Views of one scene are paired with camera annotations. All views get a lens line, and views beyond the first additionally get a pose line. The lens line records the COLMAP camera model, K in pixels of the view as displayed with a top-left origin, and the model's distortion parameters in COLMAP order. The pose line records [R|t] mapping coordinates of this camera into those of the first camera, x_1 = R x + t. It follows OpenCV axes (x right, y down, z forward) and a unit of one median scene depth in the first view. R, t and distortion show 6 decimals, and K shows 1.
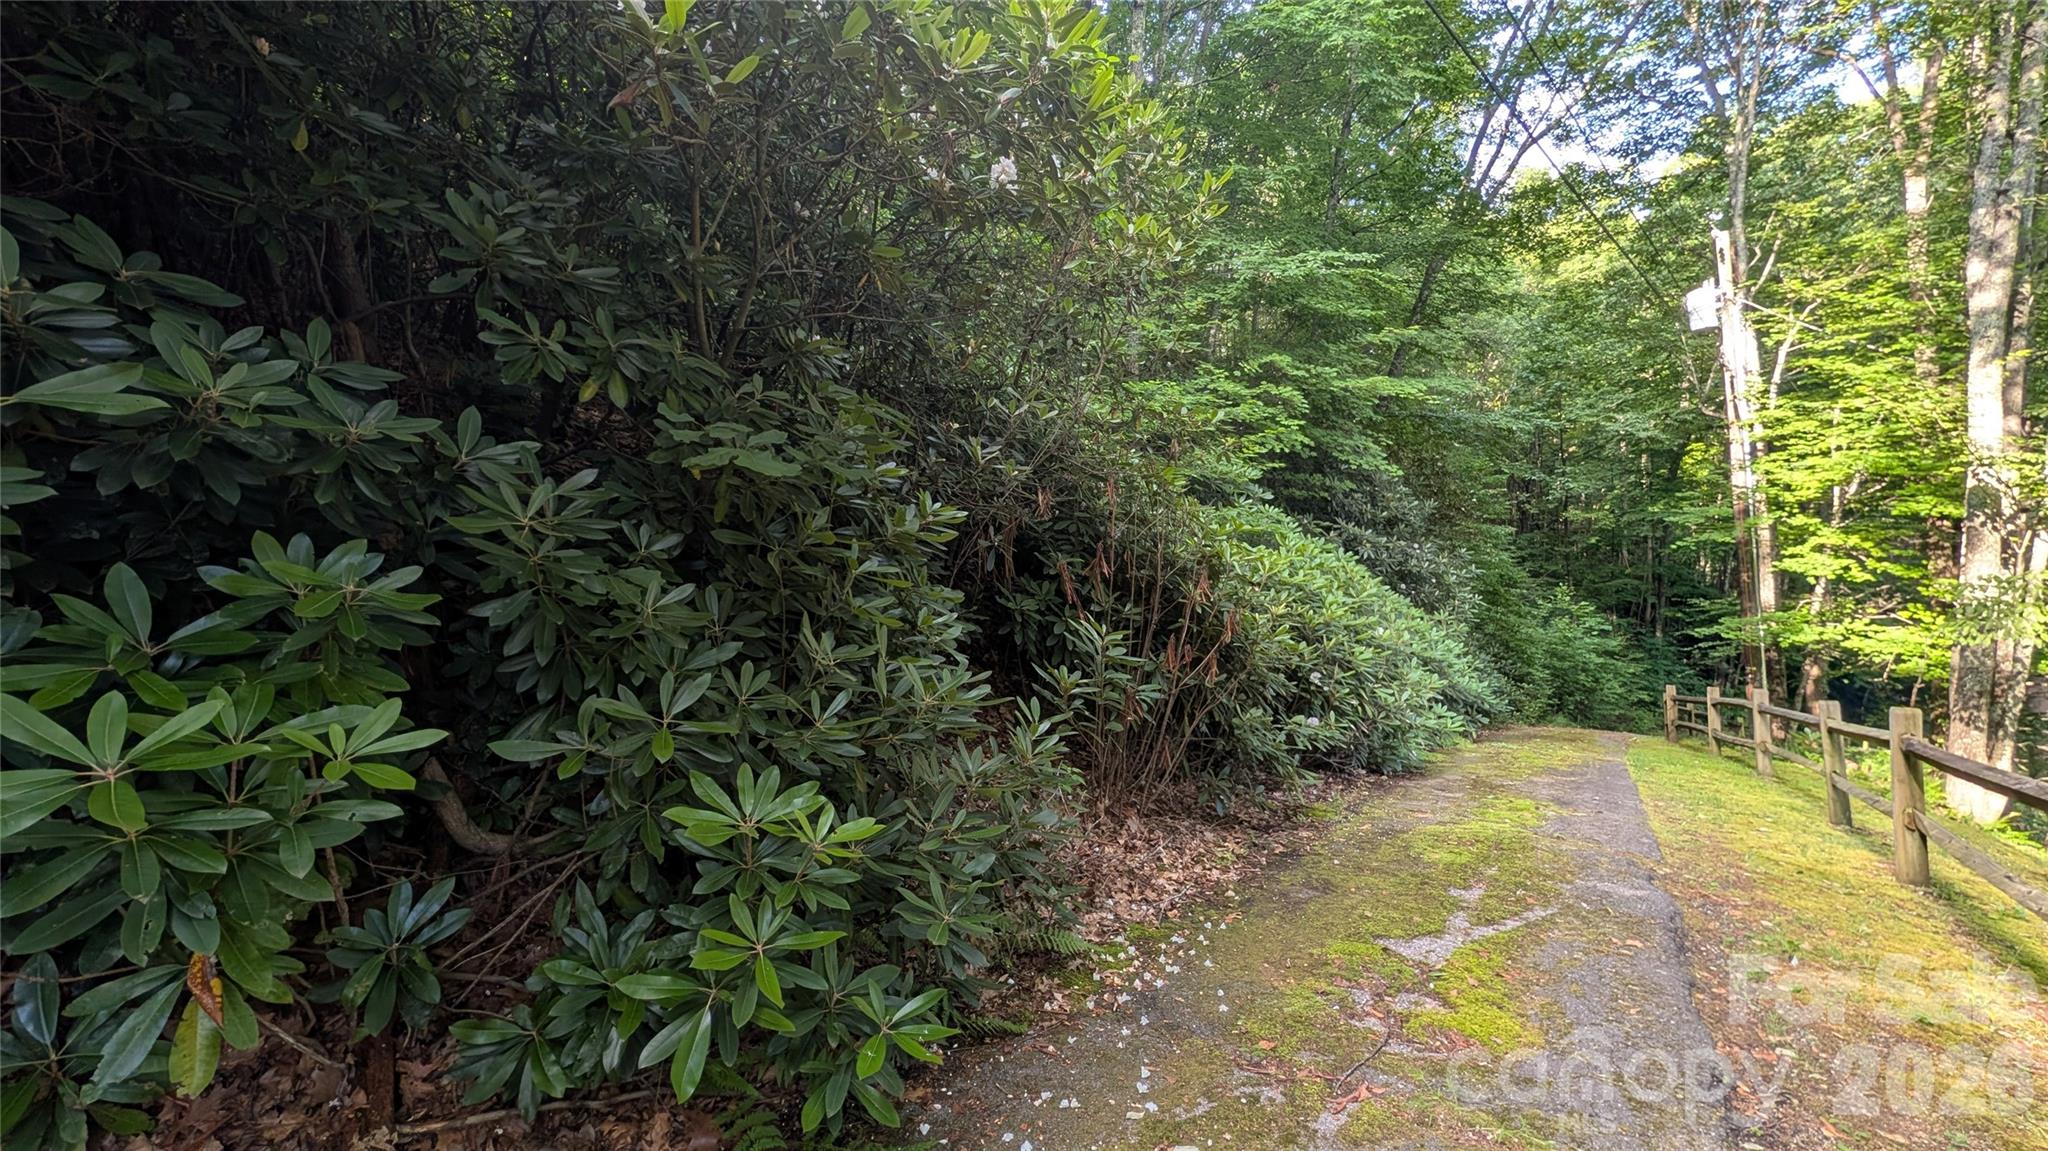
lens RADIAL K [[745.9, 0, 1027.6], [0, 745.9, 577.6], [0, 0, 1]] dist [-0.001194, 0.000615]
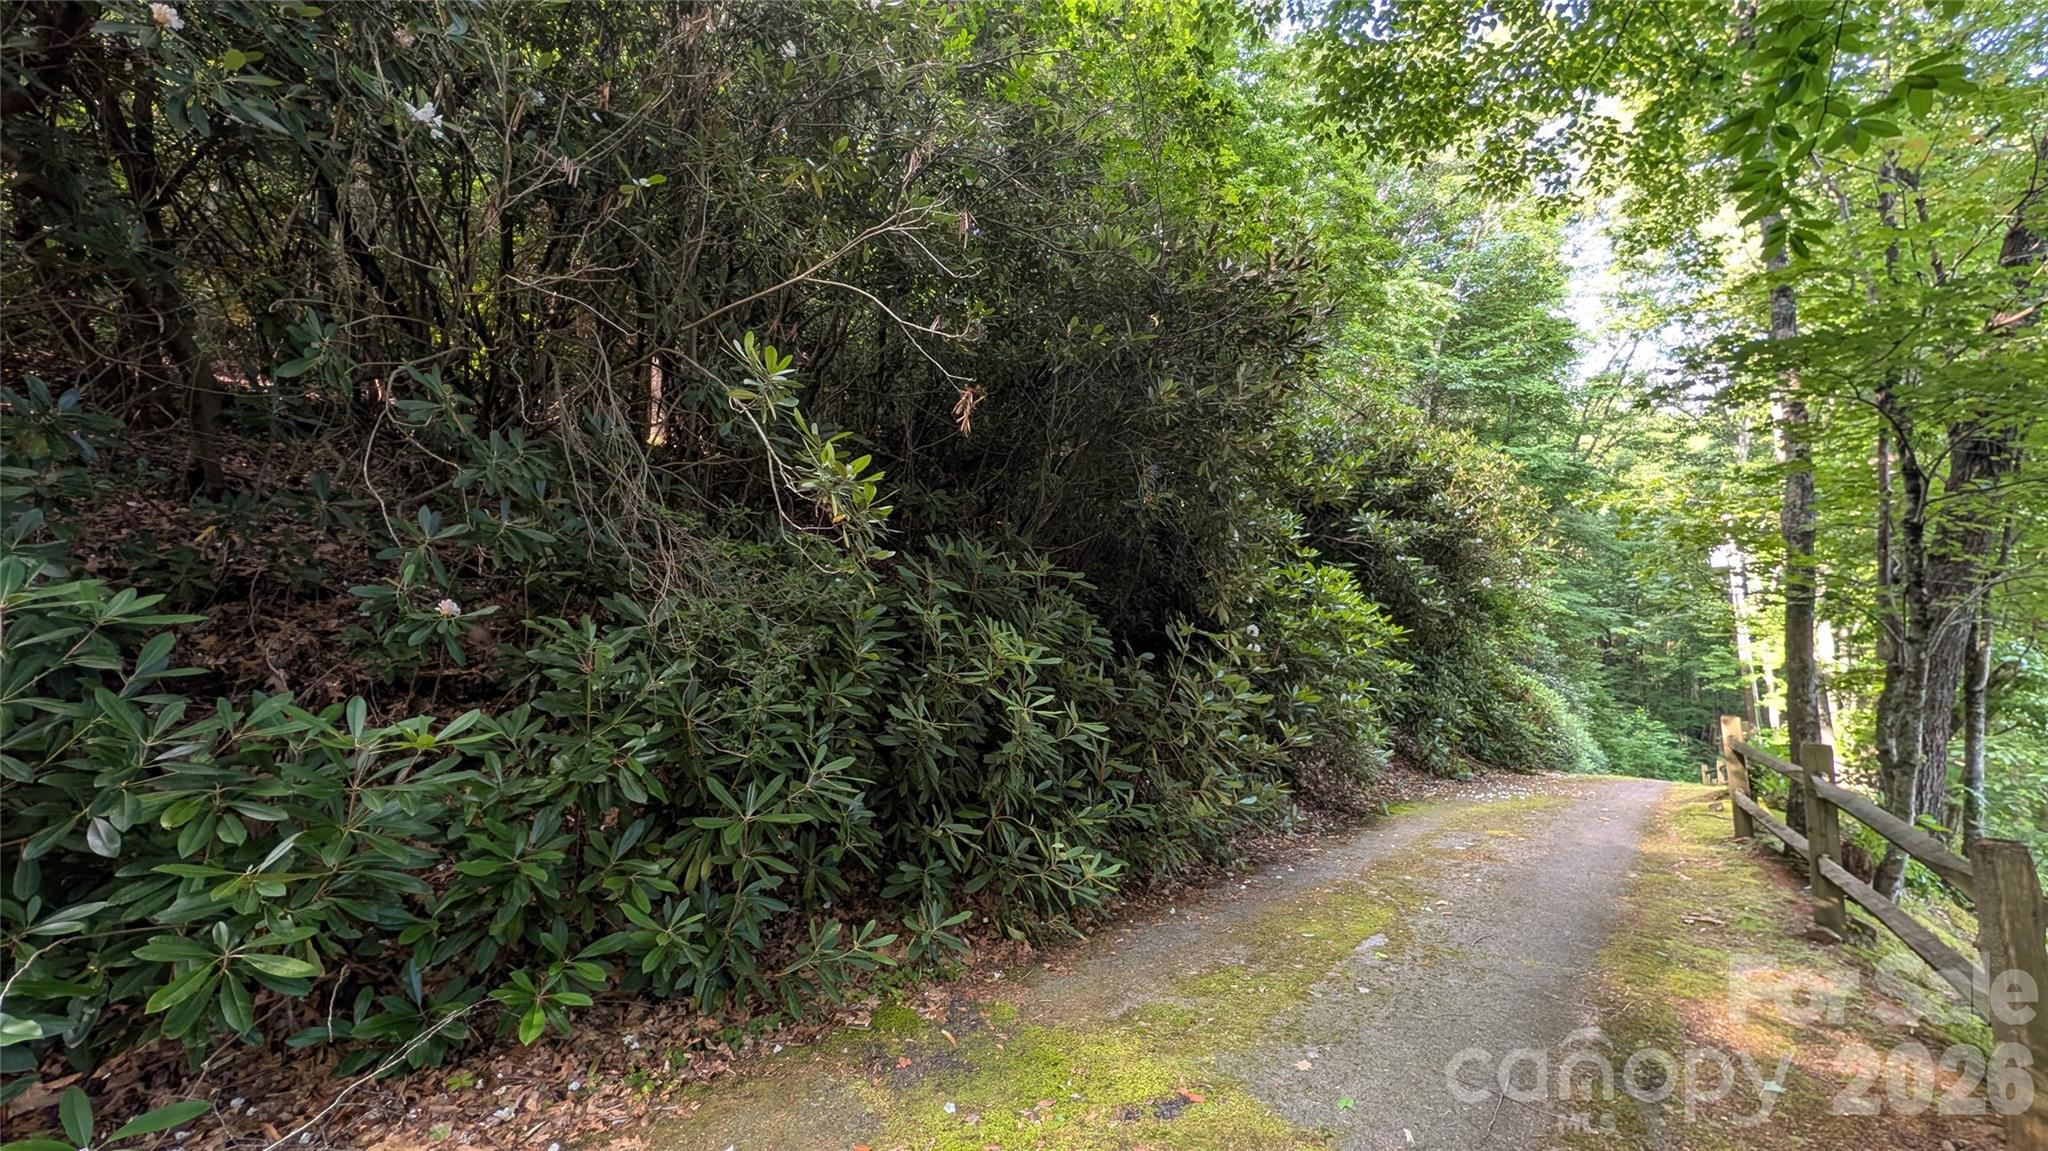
lens RADIAL K [[745.9, 0, 1020.7], [0, 745.9, 575.1], [0, 0, 1]] dist [-0.001194, 0.000615]
pose [[0.995766, 0.055489, -0.073283, -0.793392], [-0.063984, 0.990808, -0.119189, 0.006951], [0.065995, 0.123374, 0.990163, -1.108455]]
